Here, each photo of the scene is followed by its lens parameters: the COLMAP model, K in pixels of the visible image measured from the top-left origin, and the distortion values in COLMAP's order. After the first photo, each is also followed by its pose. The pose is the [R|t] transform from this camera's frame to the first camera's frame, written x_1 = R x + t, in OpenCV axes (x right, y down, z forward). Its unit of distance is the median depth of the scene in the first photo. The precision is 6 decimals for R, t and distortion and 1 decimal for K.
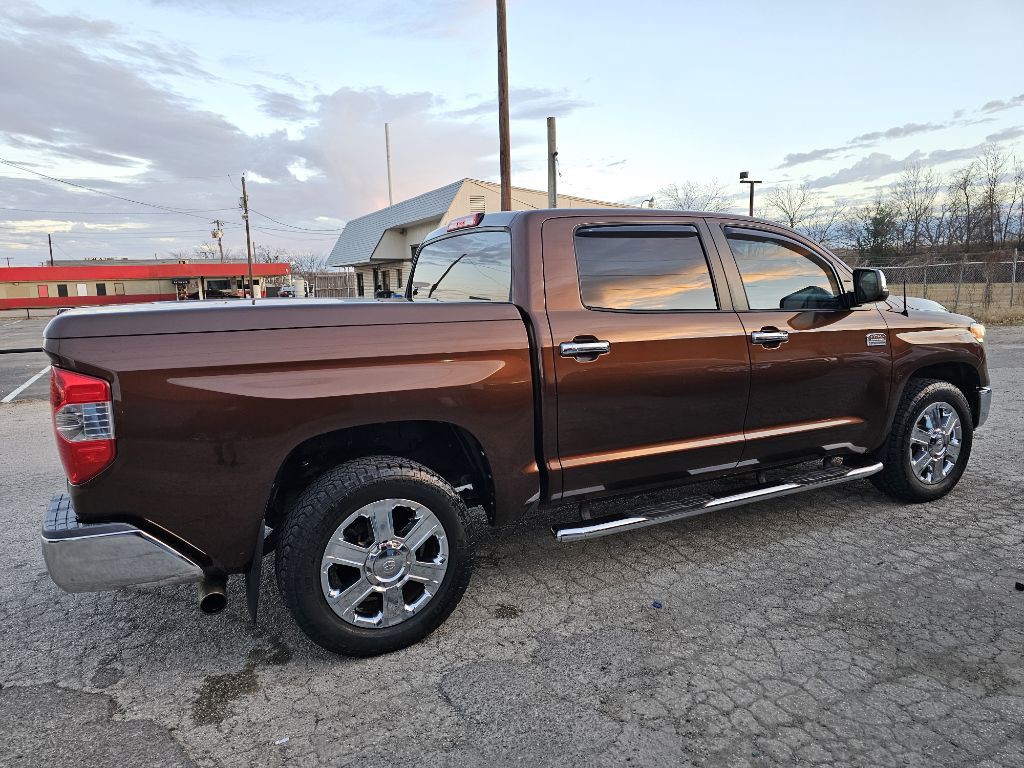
lens RADIAL K [[684.7, 0, 514.9], [0, 684.7, 383.1], [0, 0, 1]] dist [0.051098, -0.040169]
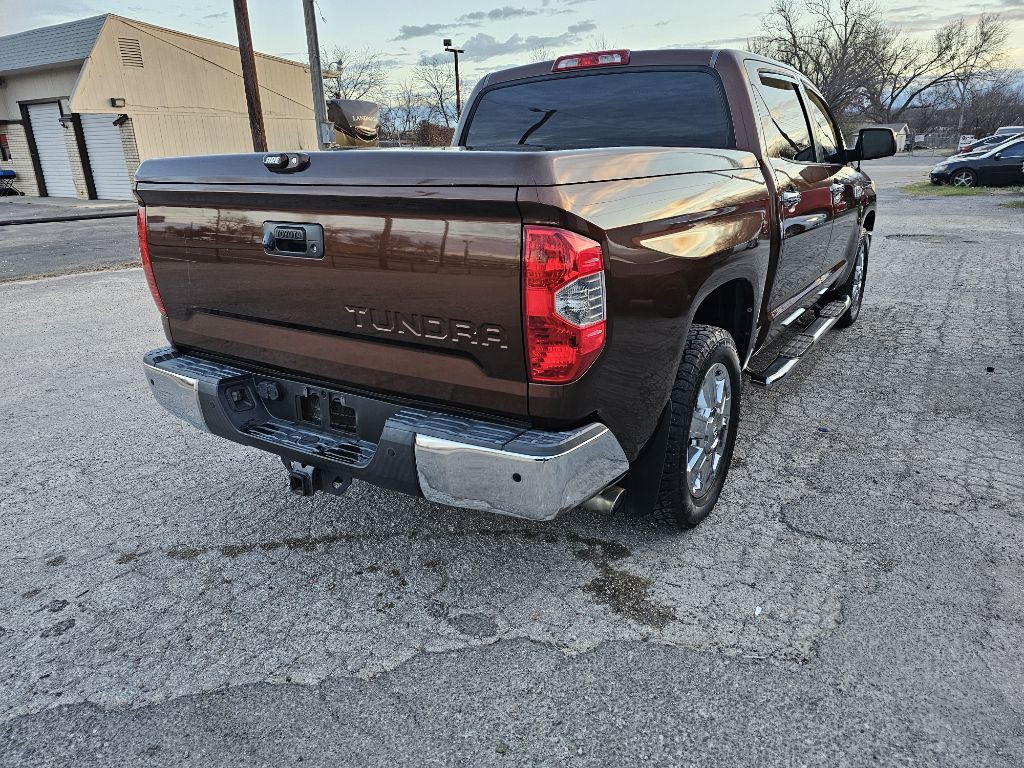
lens RADIAL K [[686.4, 0, 530.0], [0, 686.4, 378.2], [0, 0, 1]] dist [0.070639, -0.070162]
pose [[0.865386, -0.146438, 0.479232, -0.728813], [0.068805, 0.982014, 0.175824, 0.003056], [-0.496360, -0.119182, 0.859897, 0.257294]]
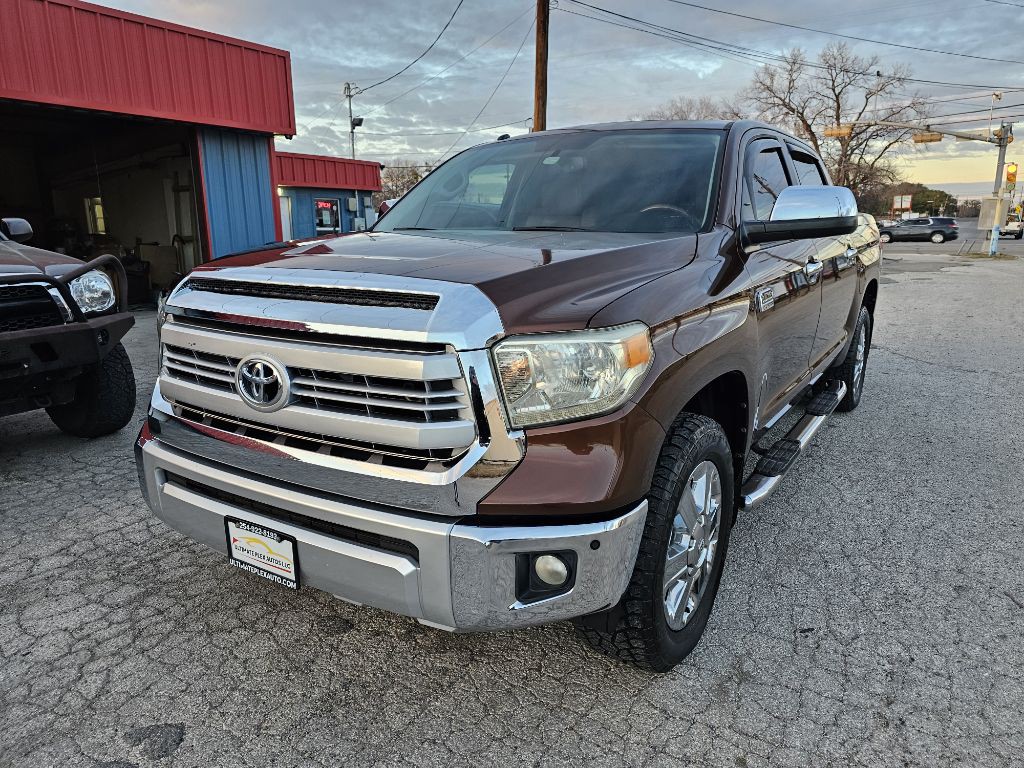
lens RADIAL K [[683.0, 0, 521.1], [0, 683.0, 381.3], [0, 0, 1]] dist [0.056392, -0.044846]
pose [[-0.868501, 0.142135, -0.474872, 0.988460], [-0.039533, 0.935094, 0.352187, -0.319944], [0.494108, 0.324648, -0.806512, 2.274592]]
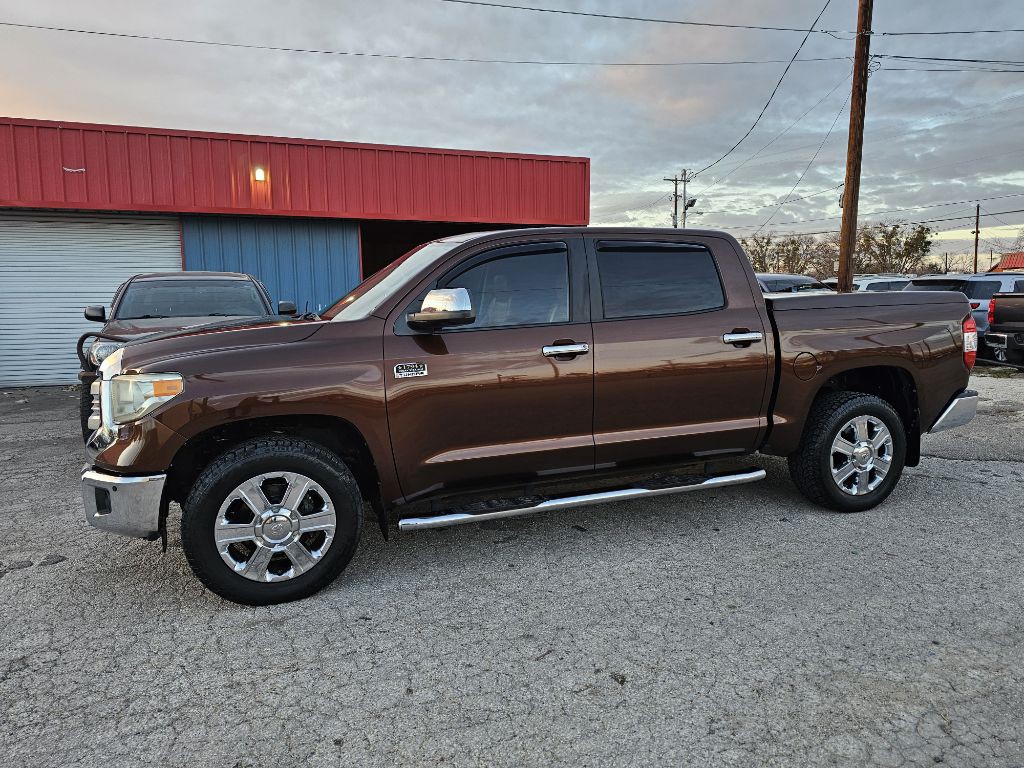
lens RADIAL K [[686.4, 0, 530.0], [0, 686.4, 378.2], [0, 0, 1]] dist [0.070639, -0.070162]
pose [[-0.993247, 0.028566, 0.112449, 0.072835], [0.056446, 0.965754, 0.253245, -0.384740], [-0.101364, 0.257883, -0.960844, 2.738865]]
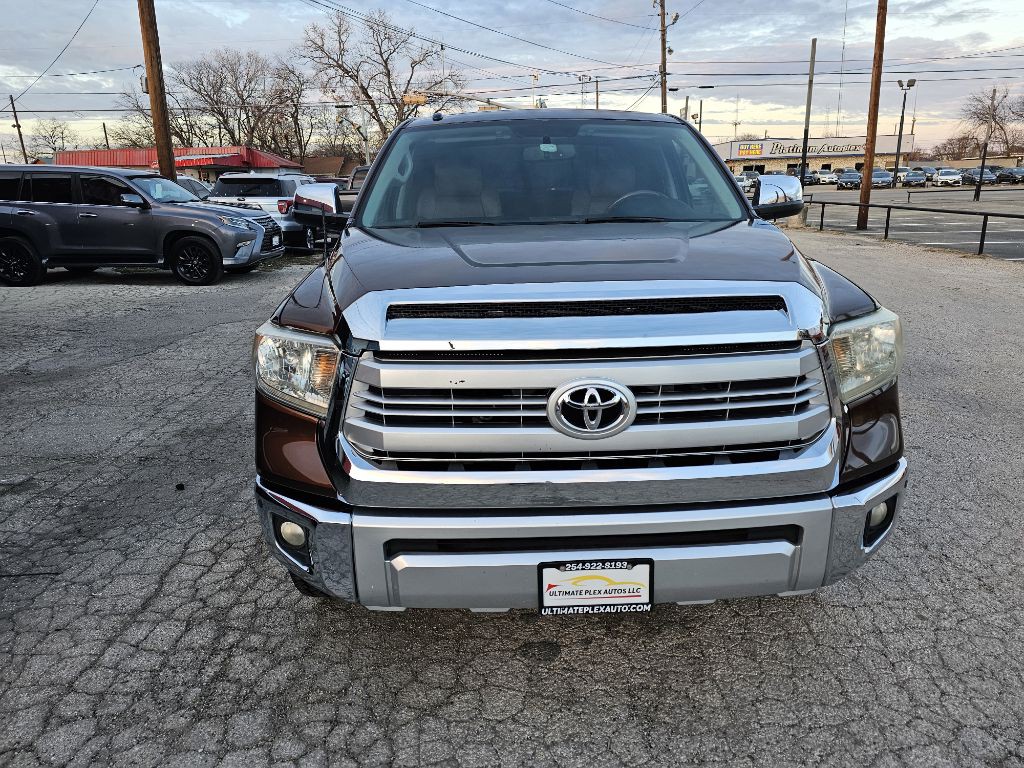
lens RADIAL K [[684.3, 0, 516.1], [0, 684.3, 376.2], [0, 0, 1]] dist [0.053252, -0.043908]
pose [[-0.440659, 0.282070, -0.852206, 1.372626], [-0.093995, 0.929632, 0.356300, -0.314286], [0.892740, 0.237110, -0.383138, 1.849110]]
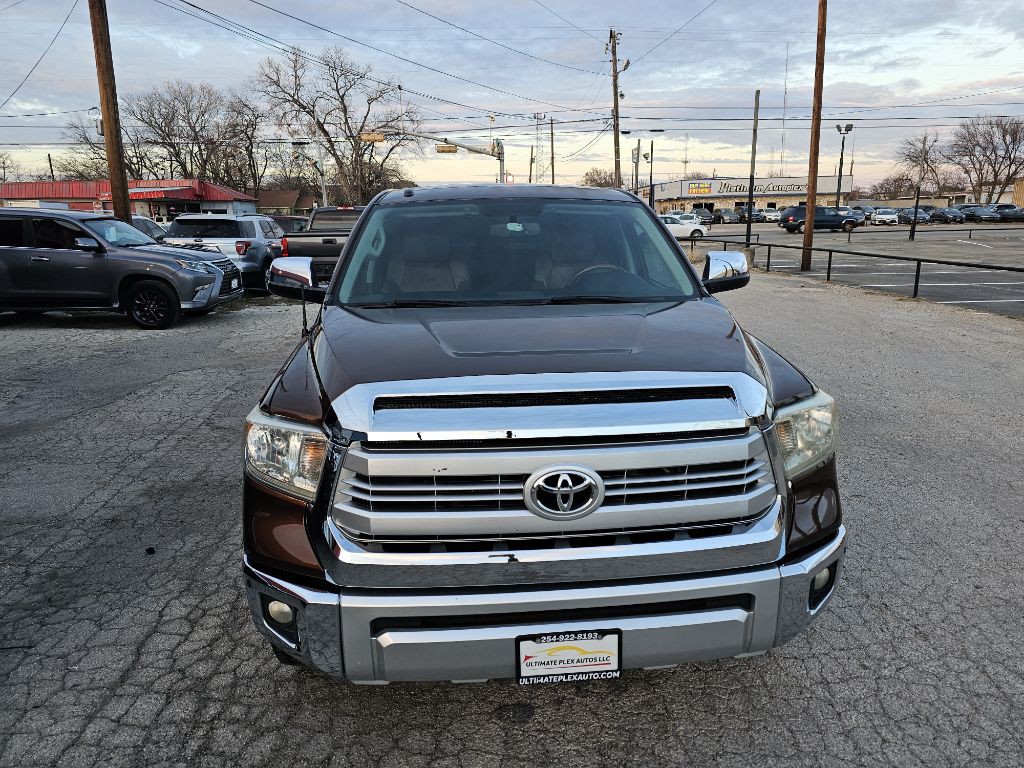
lens RADIAL K [[684.7, 0, 514.9], [0, 684.7, 383.1], [0, 0, 1]] dist [0.051098, -0.040169]
pose [[-0.386643, 0.254648, -0.886376, 1.408767], [-0.105953, 0.942493, 0.316987, -0.373921], [0.916123, 0.216475, -0.337428, 1.842165]]
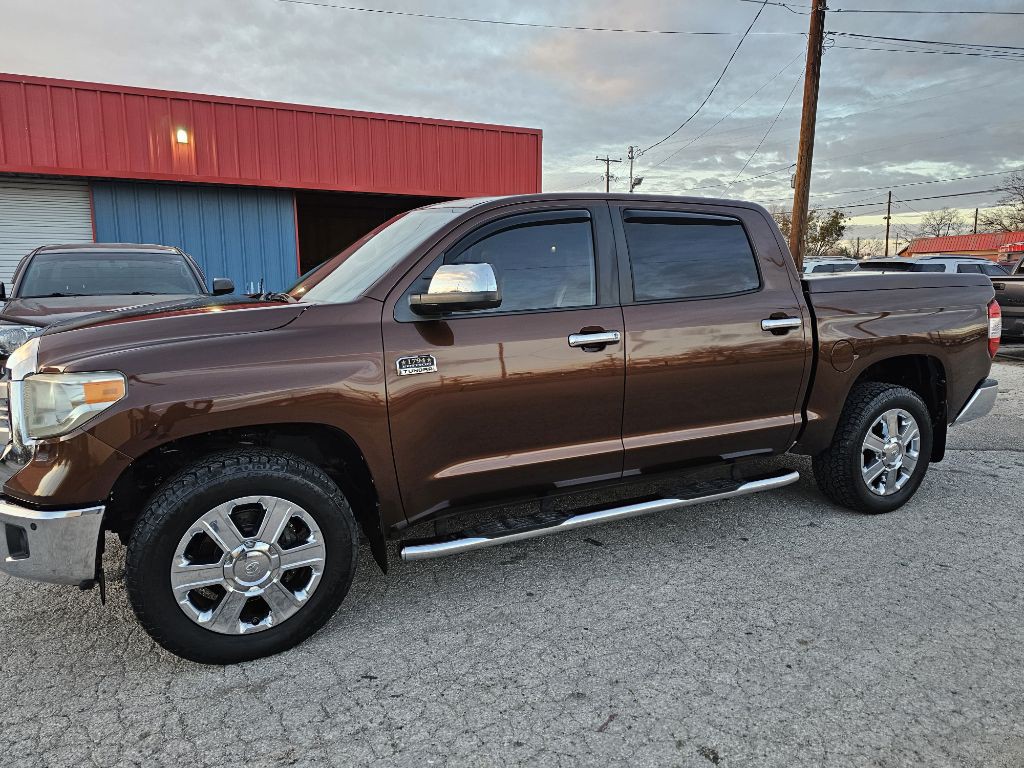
lens RADIAL K [[683.0, 0, 521.1], [0, 683.0, 381.3], [0, 0, 1]] dist [0.056392, -0.044846]
pose [[-0.999340, 0.030146, 0.020291, 0.224100], [0.034743, 0.956300, 0.290317, -0.362354], [-0.010653, 0.290830, -0.956715, 2.558484]]
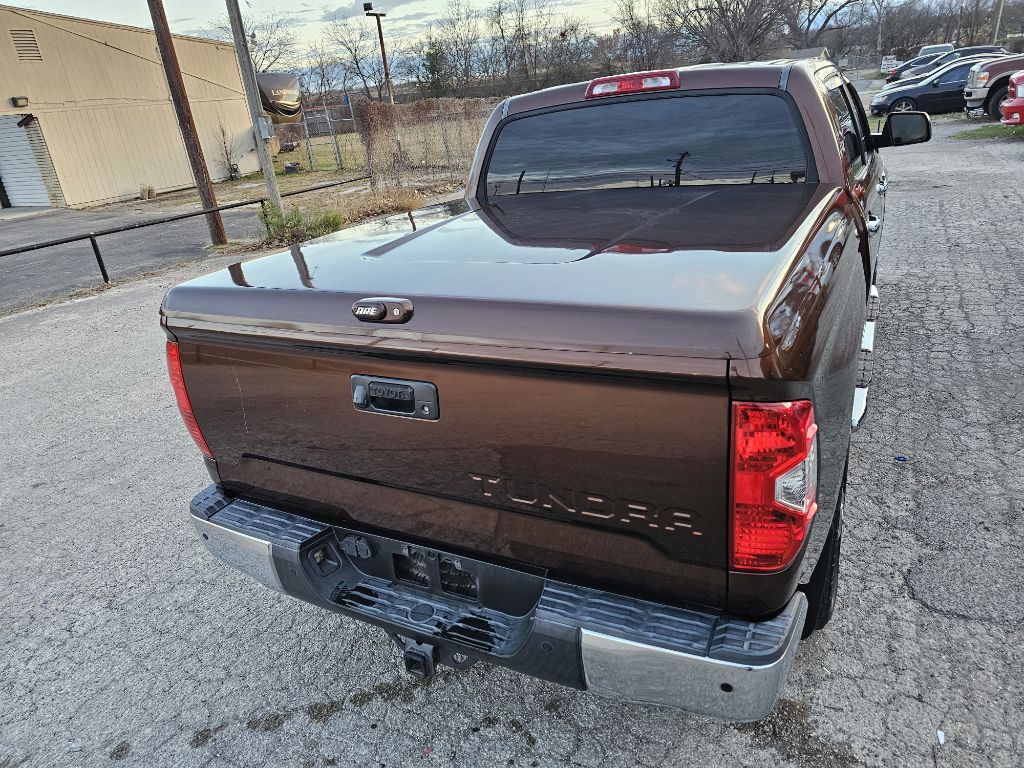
lens RADIAL K [[683.8, 0, 511.5], [0, 683.8, 381.0], [0, 0, 1]] dist [0.061042, -0.055089]
pose [[0.818562, -0.265868, 0.509187, -0.781044], [0.156284, 0.956079, 0.247969, -0.150080], [-0.552750, -0.123400, 0.824160, 0.449657]]
